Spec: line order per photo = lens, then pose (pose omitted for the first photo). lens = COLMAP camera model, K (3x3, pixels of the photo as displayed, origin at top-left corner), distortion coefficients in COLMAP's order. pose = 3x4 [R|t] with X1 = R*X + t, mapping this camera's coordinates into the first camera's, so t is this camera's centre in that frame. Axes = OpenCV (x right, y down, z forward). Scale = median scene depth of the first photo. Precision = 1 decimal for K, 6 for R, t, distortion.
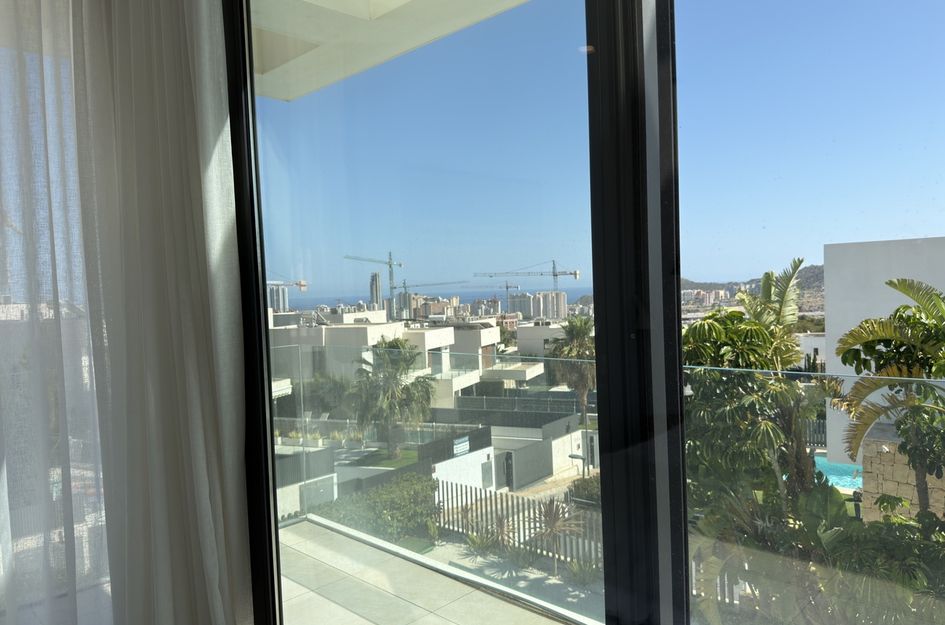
lens RADIAL K [[677.5, 0, 480.6], [0, 677.5, 316.5], [0, 0, 1]] dist [0.035887, -0.042588]
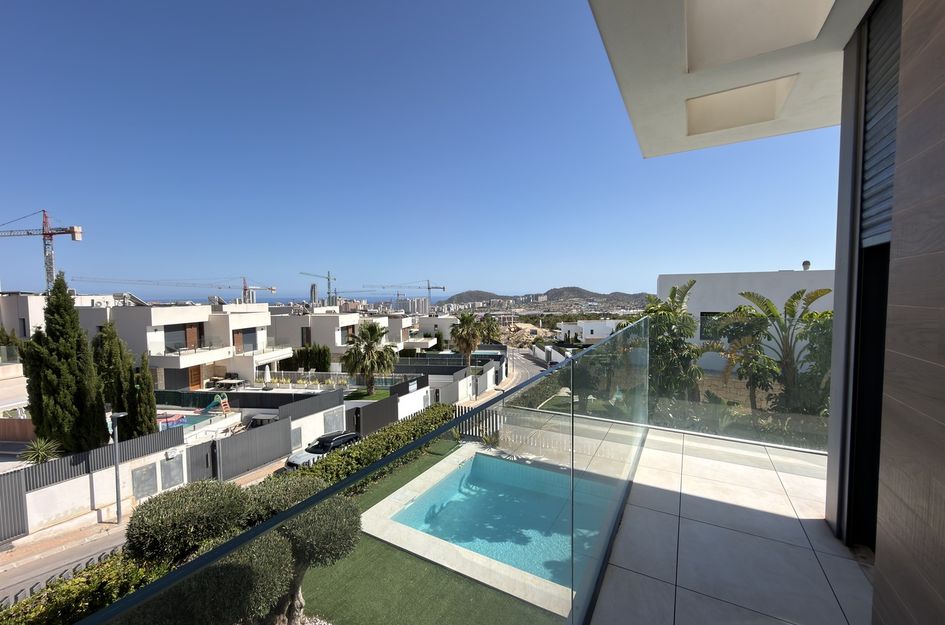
lens RADIAL K [[383.2, 0, 477.4], [0, 383.2, 319.0], [0, 0, 1]] dist [-0.001913, 0.000665]
pose [[0.968036, 0.015412, 0.250339, -0.112440], [-0.019852, 0.999687, 0.015224, 0.003682], [-0.250026, -0.019707, 0.968039, 0.027388]]
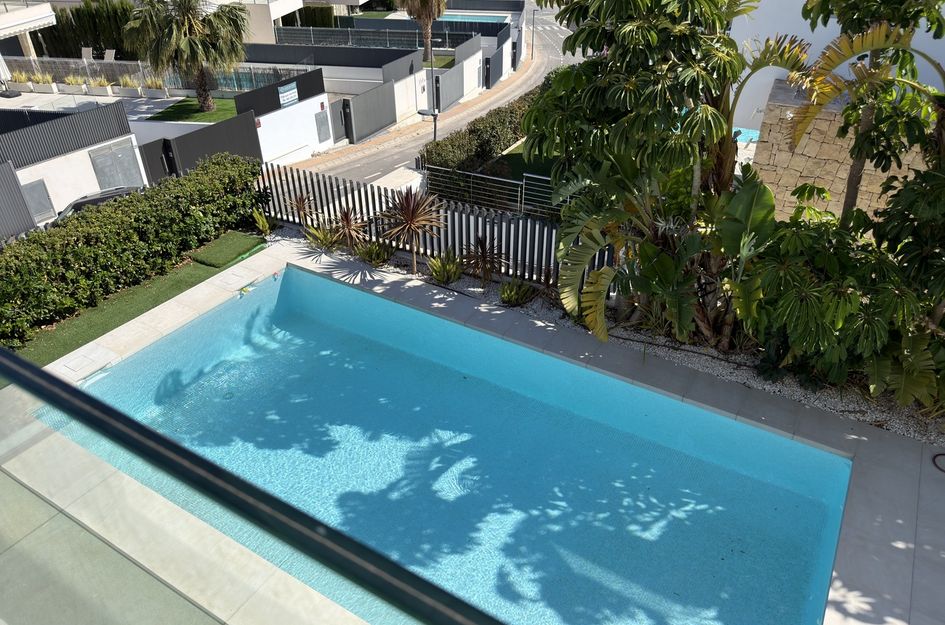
lens RADIAL K [[677.5, 0, 486.2], [0, 677.5, 318.1], [0, 0, 1]] dist [0.035887, -0.042588]
pose [[0.972154, -0.092017, 0.215521, 0.002407], [-0.029400, 0.864527, 0.501726, -0.002502], [-0.232492, -0.494091, 0.837748, 0.083337]]
